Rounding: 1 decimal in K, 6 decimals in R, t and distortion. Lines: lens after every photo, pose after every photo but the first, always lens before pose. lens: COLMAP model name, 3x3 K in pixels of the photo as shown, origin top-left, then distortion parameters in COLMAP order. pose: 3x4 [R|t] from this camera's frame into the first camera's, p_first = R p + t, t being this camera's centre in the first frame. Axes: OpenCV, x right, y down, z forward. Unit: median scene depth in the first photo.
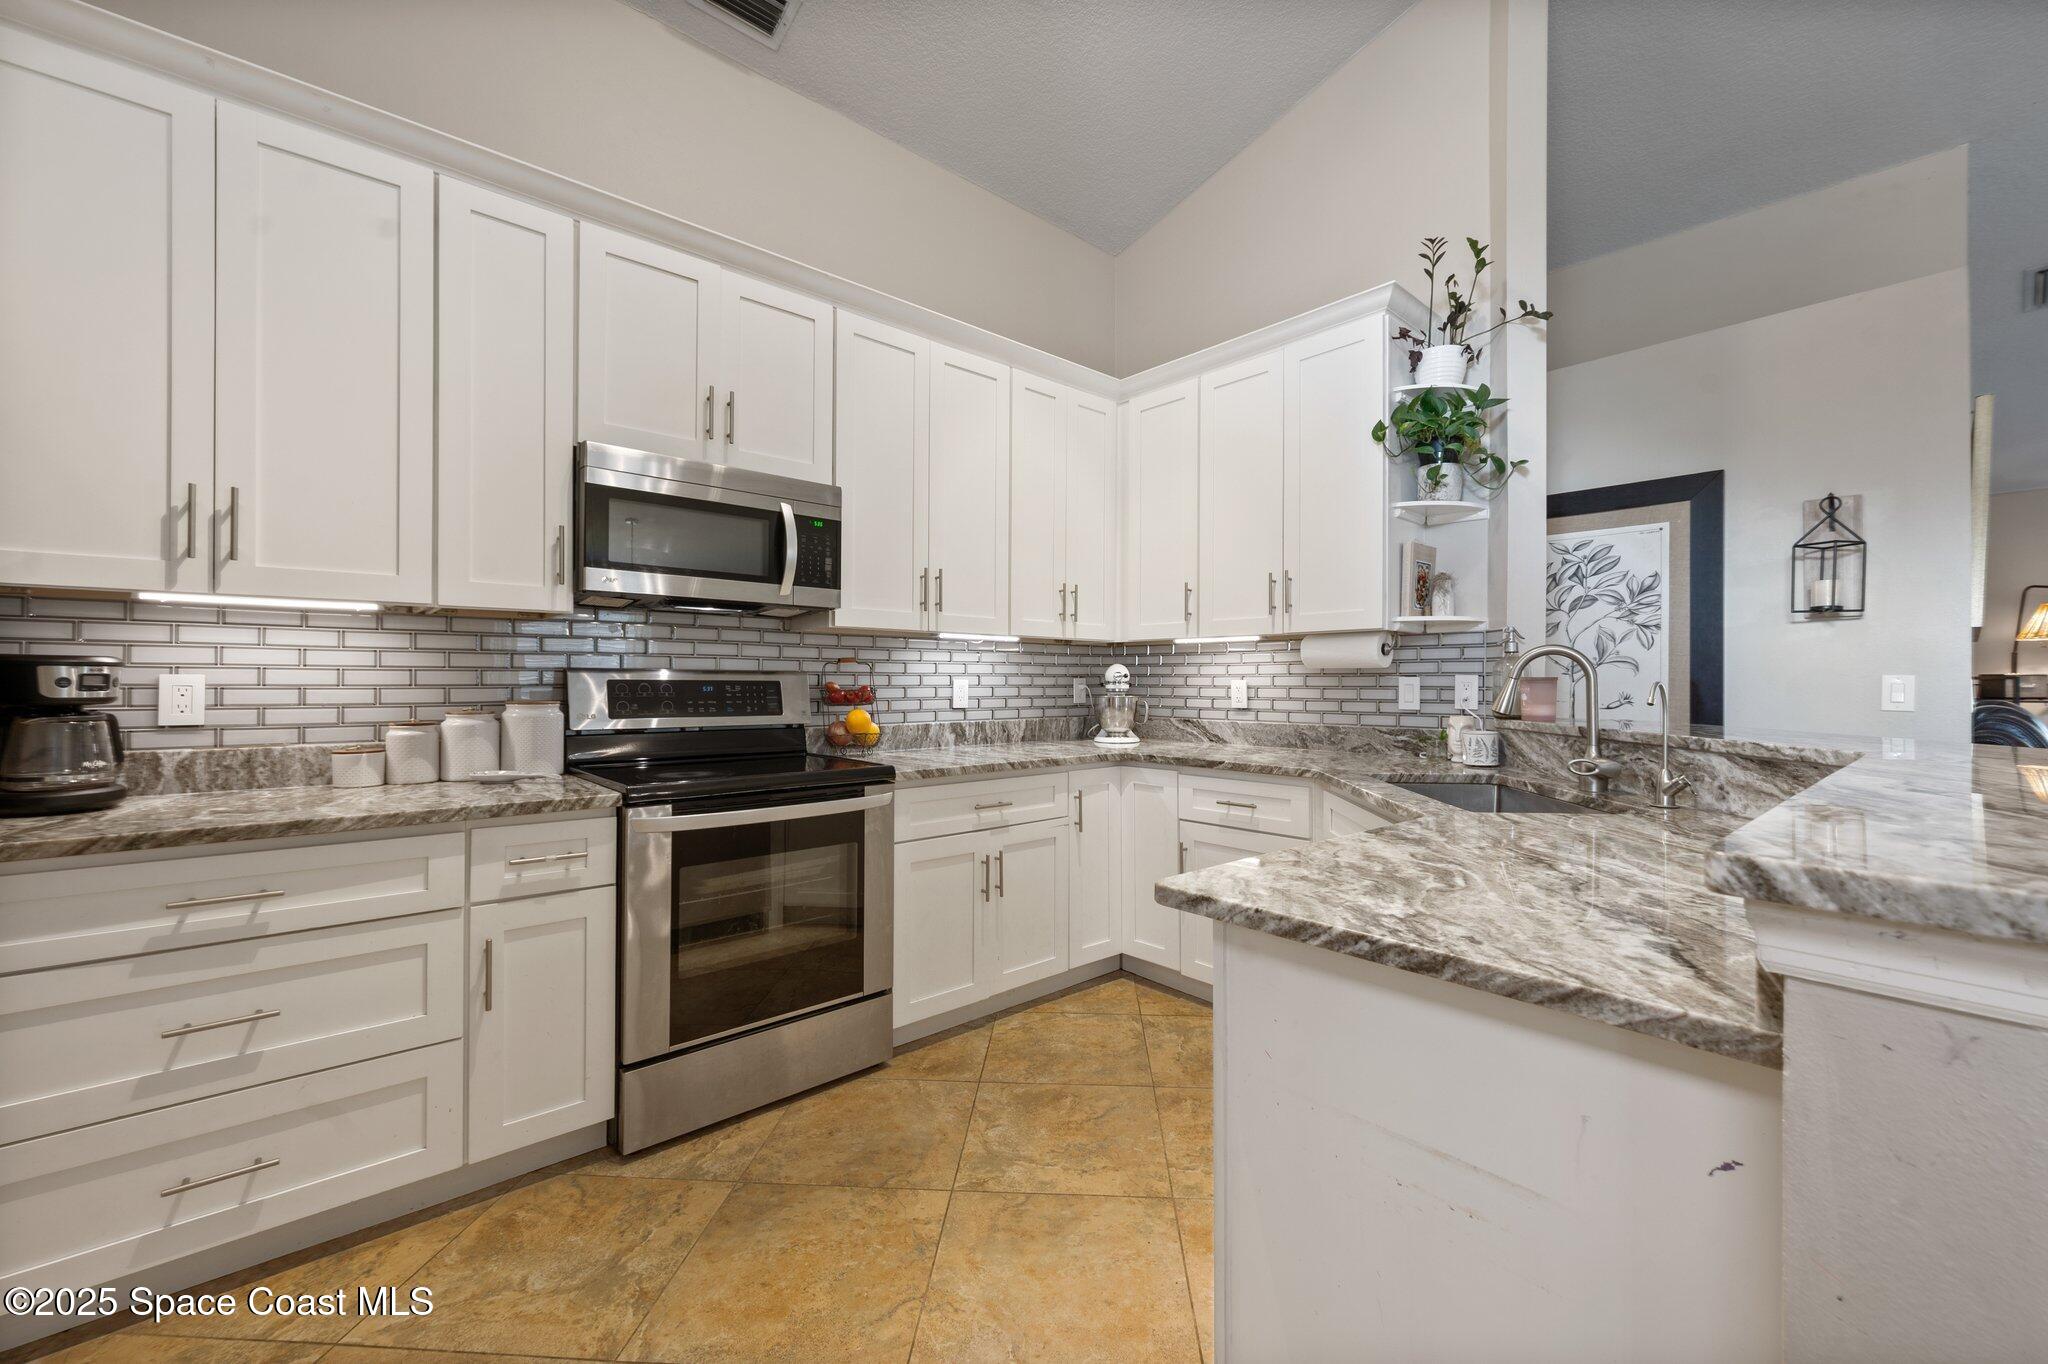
lens RADIAL K [[819.5, 0, 1035.2], [0, 819.5, 678.6], [0, 0, 1]] dist [0.000109, 0.000264]
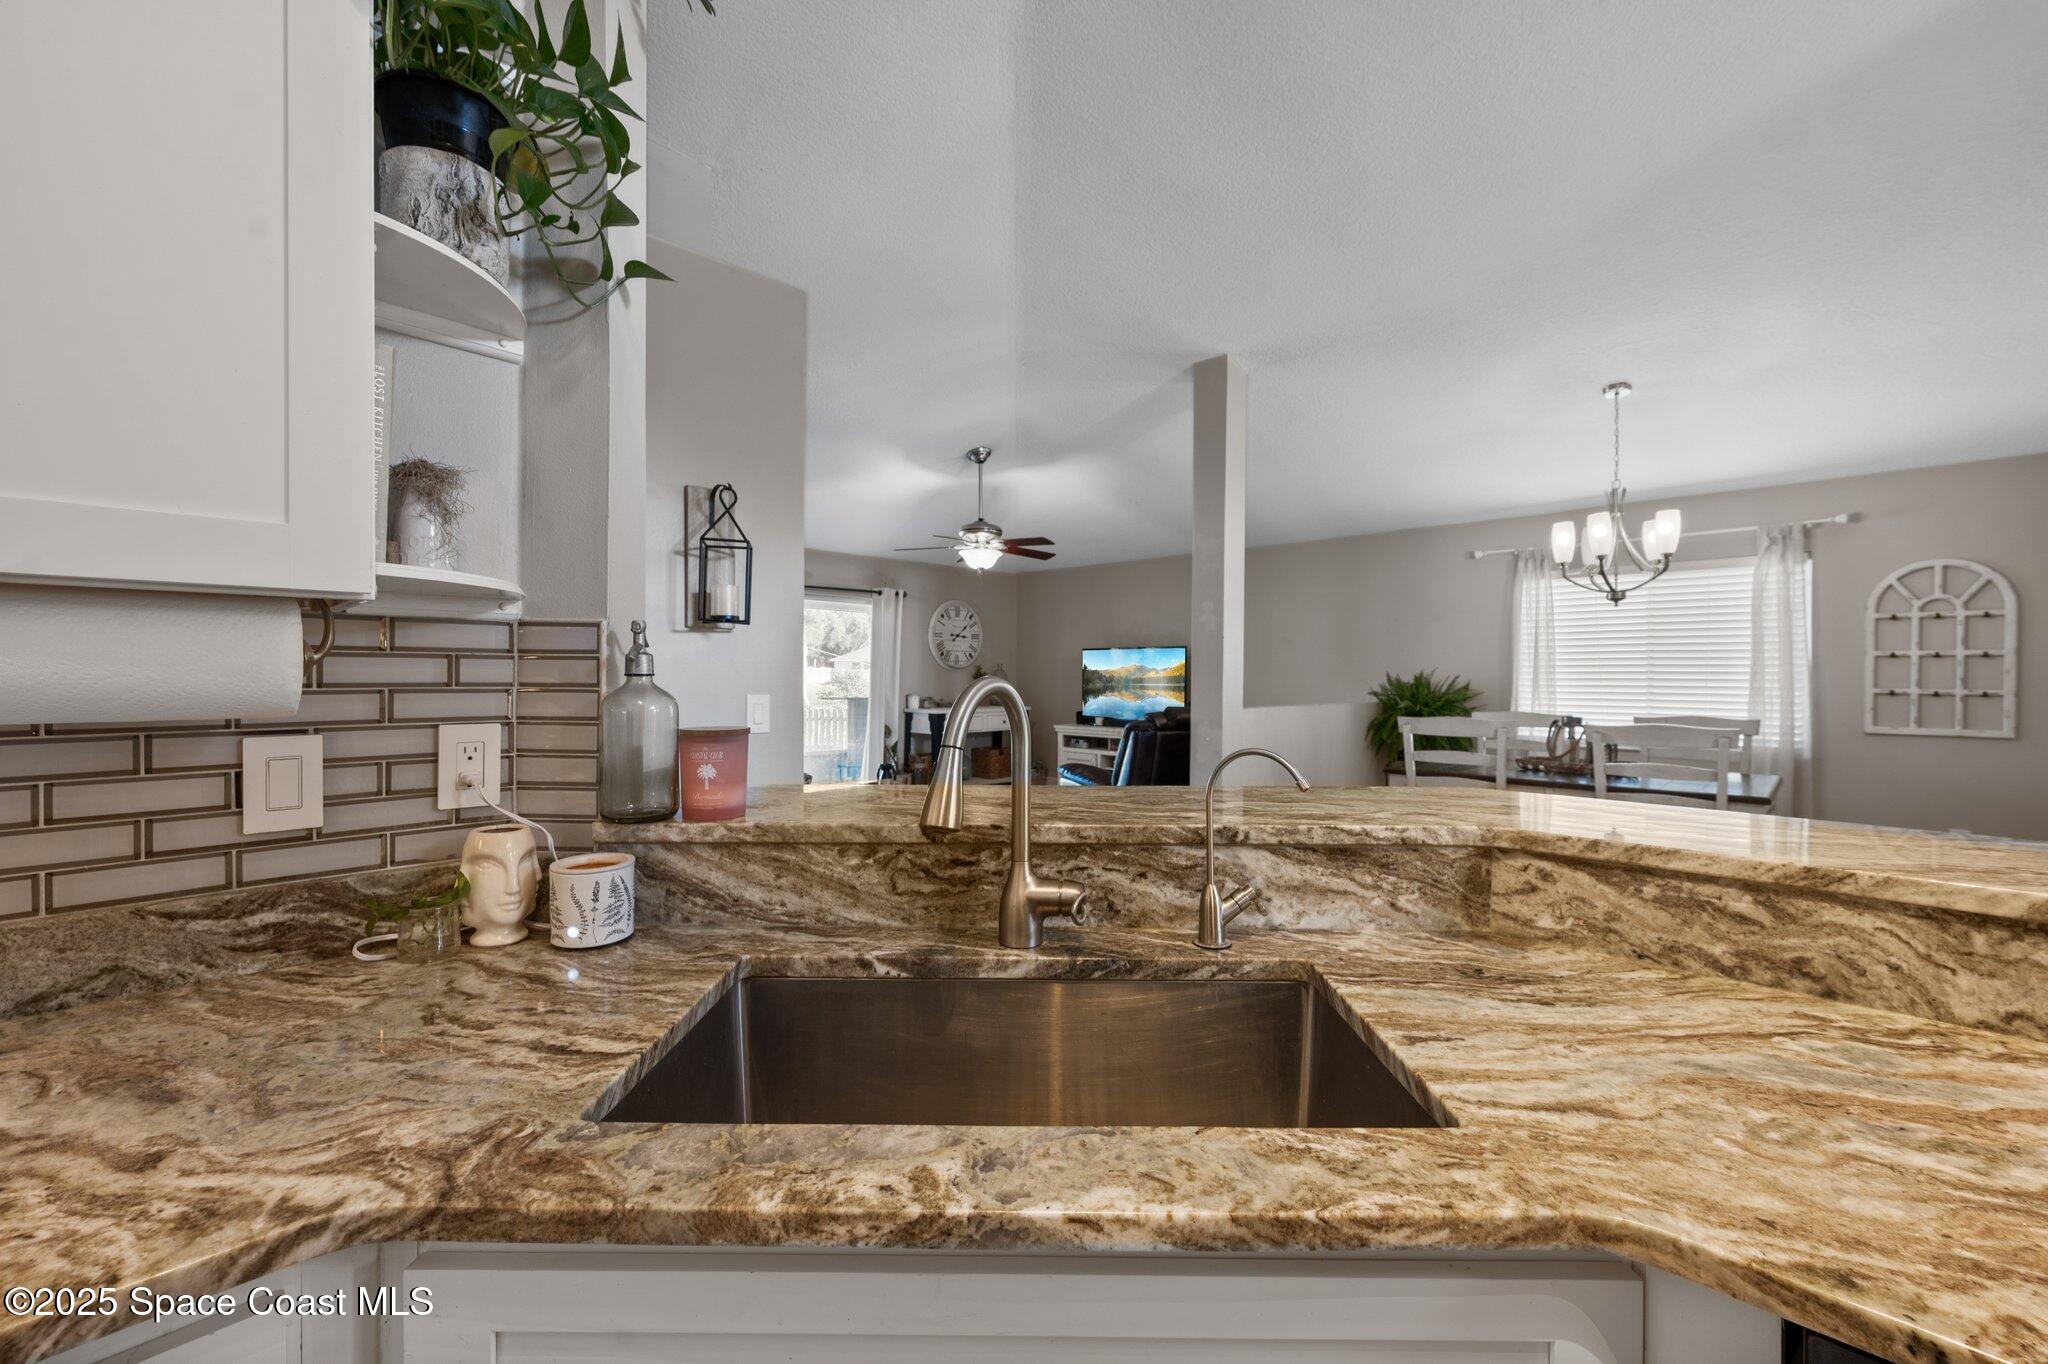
lens RADIAL K [[819.5, 0, 1035.2], [0, 819.5, 678.6], [0, 0, 1]] dist [0.000109, 0.000264]
pose [[-0.073481, -0.008607, 0.997259, 0.095799], [-0.007559, 0.999939, 0.008073, -0.033268], [-0.997268, -0.006945, -0.073542, 0.758425]]
